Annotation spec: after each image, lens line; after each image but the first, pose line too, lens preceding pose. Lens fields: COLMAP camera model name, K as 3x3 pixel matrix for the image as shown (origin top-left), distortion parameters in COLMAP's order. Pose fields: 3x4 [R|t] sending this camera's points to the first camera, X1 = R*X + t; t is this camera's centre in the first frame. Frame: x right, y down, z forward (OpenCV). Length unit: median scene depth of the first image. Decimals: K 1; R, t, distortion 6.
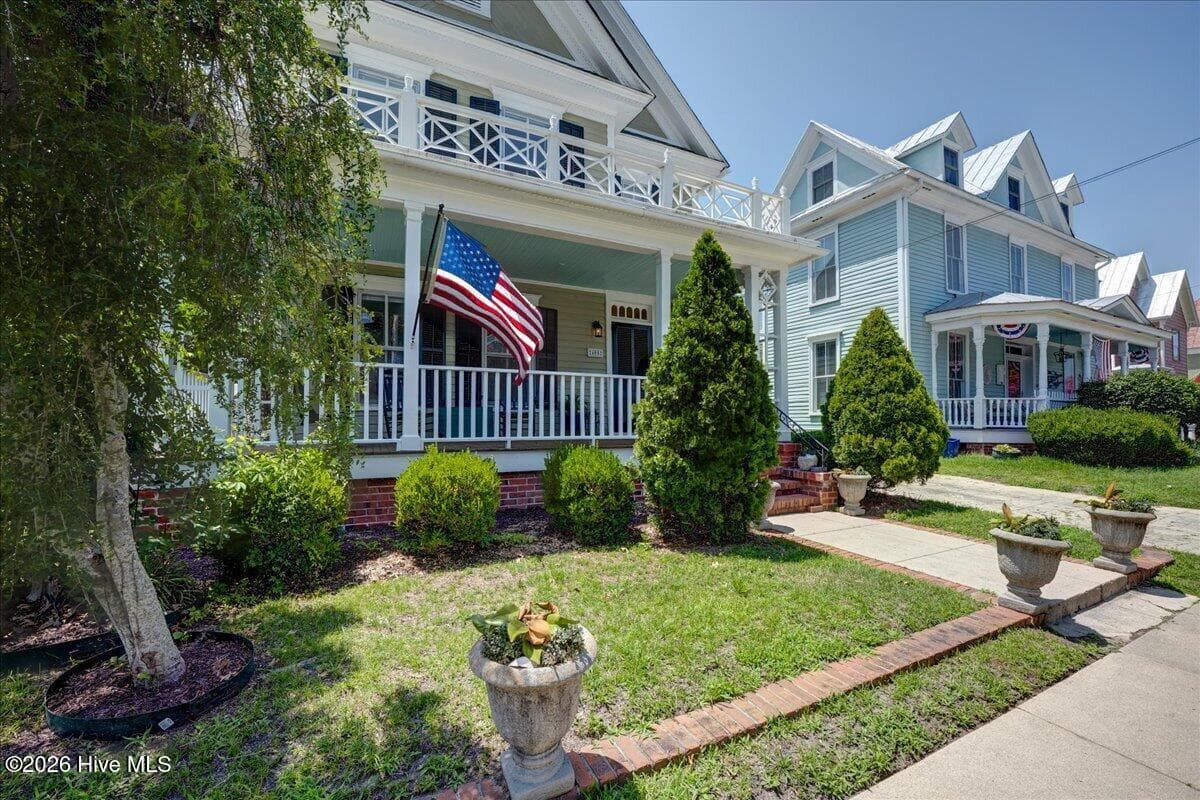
lens RADIAL K [[488.7, 0, 610.6], [0, 488.7, 417.7], [0, 0, 1]] dist [-0.024222, 0.001307]
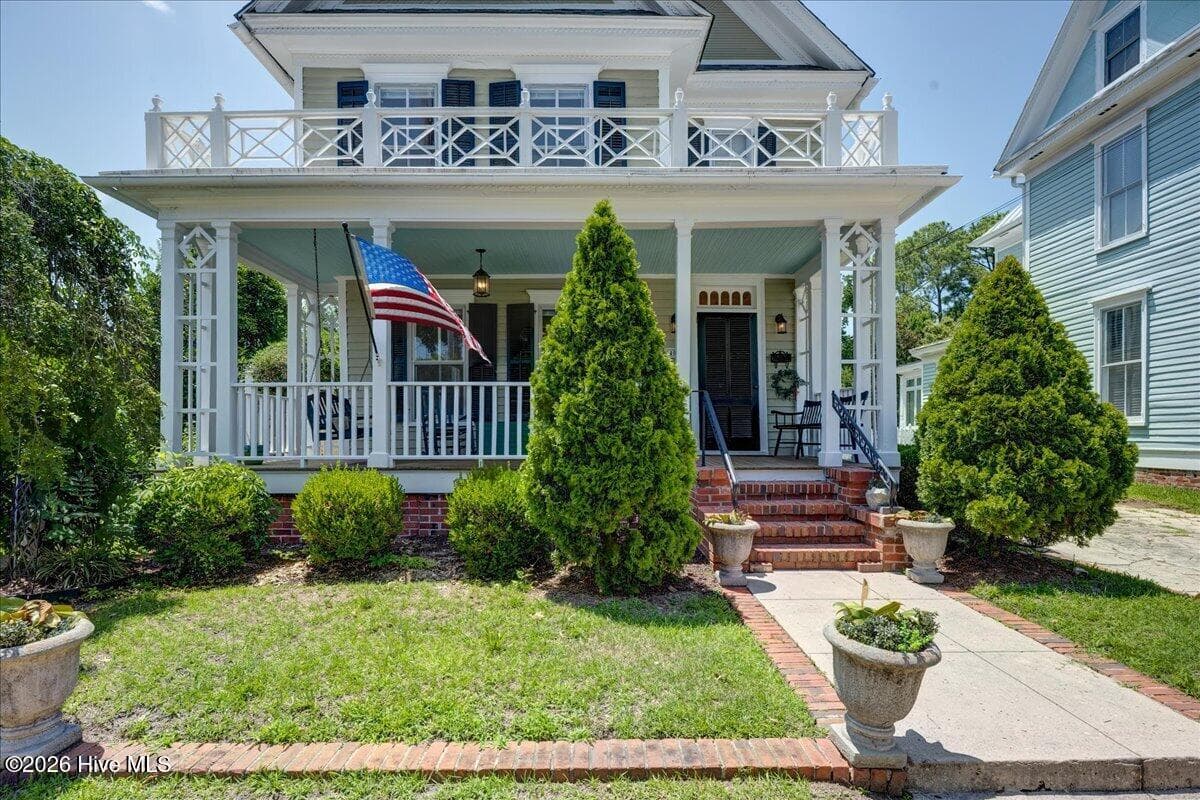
lens RADIAL K [[587.6, 0, 605.7], [0, 587.6, 436.6], [0, 0, 1]] dist [-0.004860, -0.000753]
pose [[0.895295, 0.002580, -0.445466, 0.415006], [0.003665, 0.999907, 0.013158, -0.007470], [0.445458, -0.013413, 0.895202, 0.087790]]
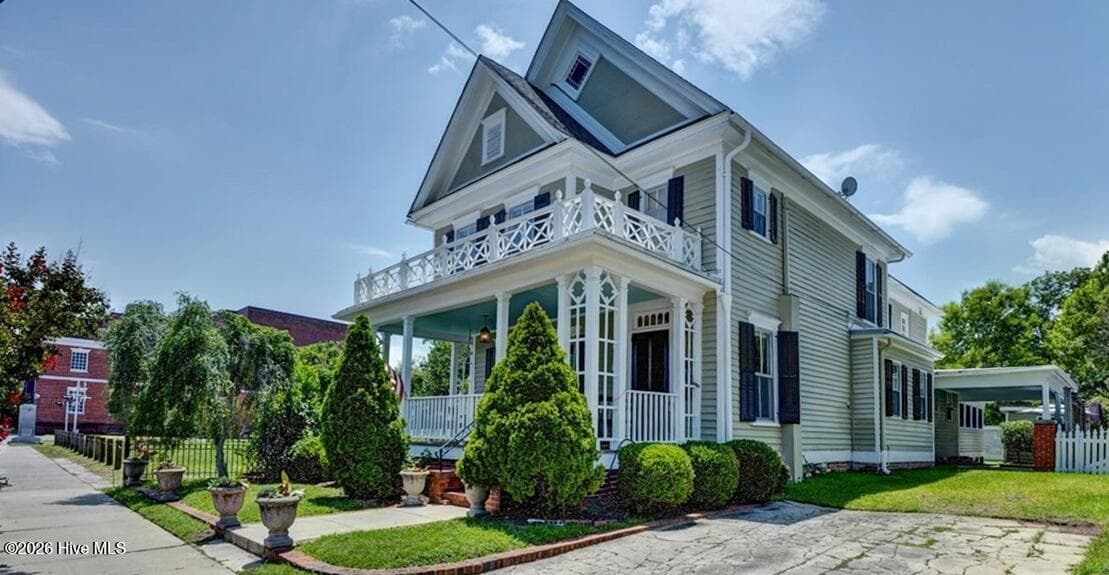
lens RADIAL K [[588.9, 0, 594.1], [0, 588.9, 401.5], [0, 0, 1]] dist [-0.009916, -0.002495]
pose [[0.326464, -0.043618, -0.944203, 1.584386], [-0.010349, 0.998710, -0.049714, 0.011344], [0.945153, 0.026001, 0.325591, 0.729712]]
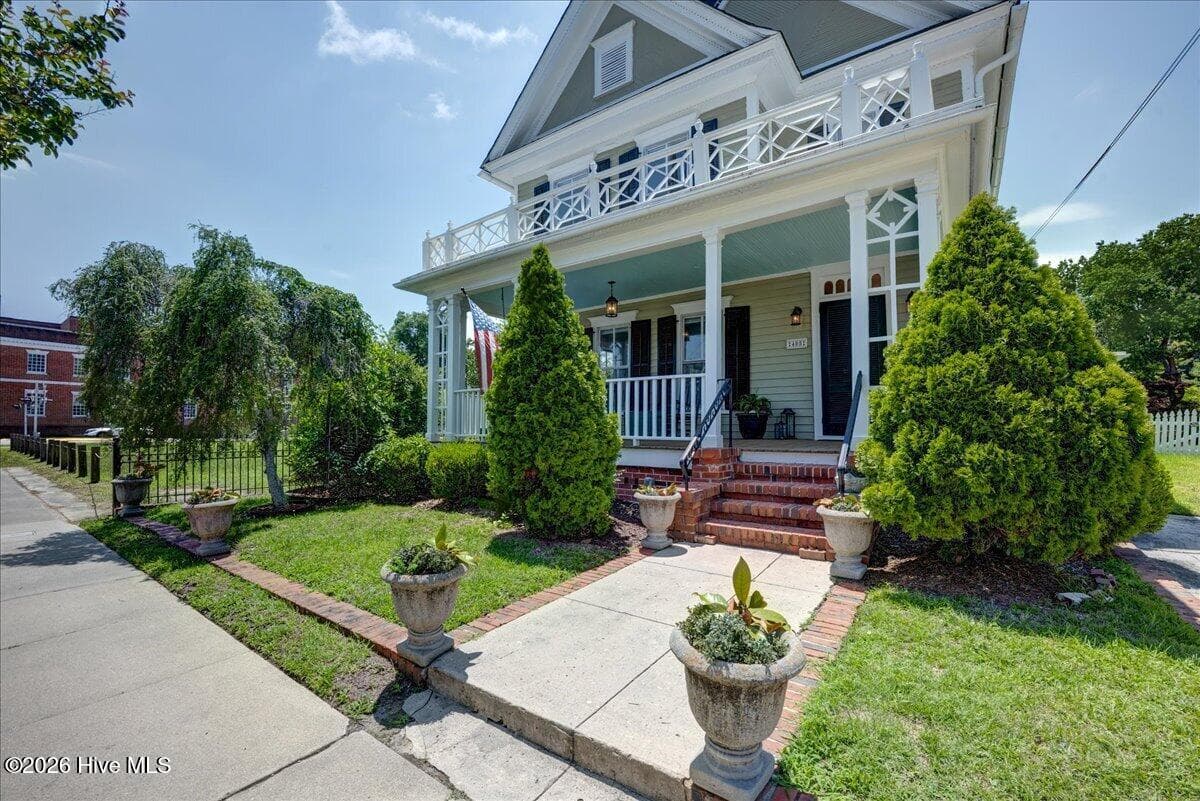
lens RADIAL K [[488.7, 0, 609.1], [0, 488.7, 418.4], [0, 0, 1]] dist [-0.024222, 0.001307]
pose [[0.467554, -0.011680, -0.883887, 0.801066], [0.009239, 0.999923, -0.008327, 0.006996], [0.883916, -0.004273, 0.467626, 0.414669]]
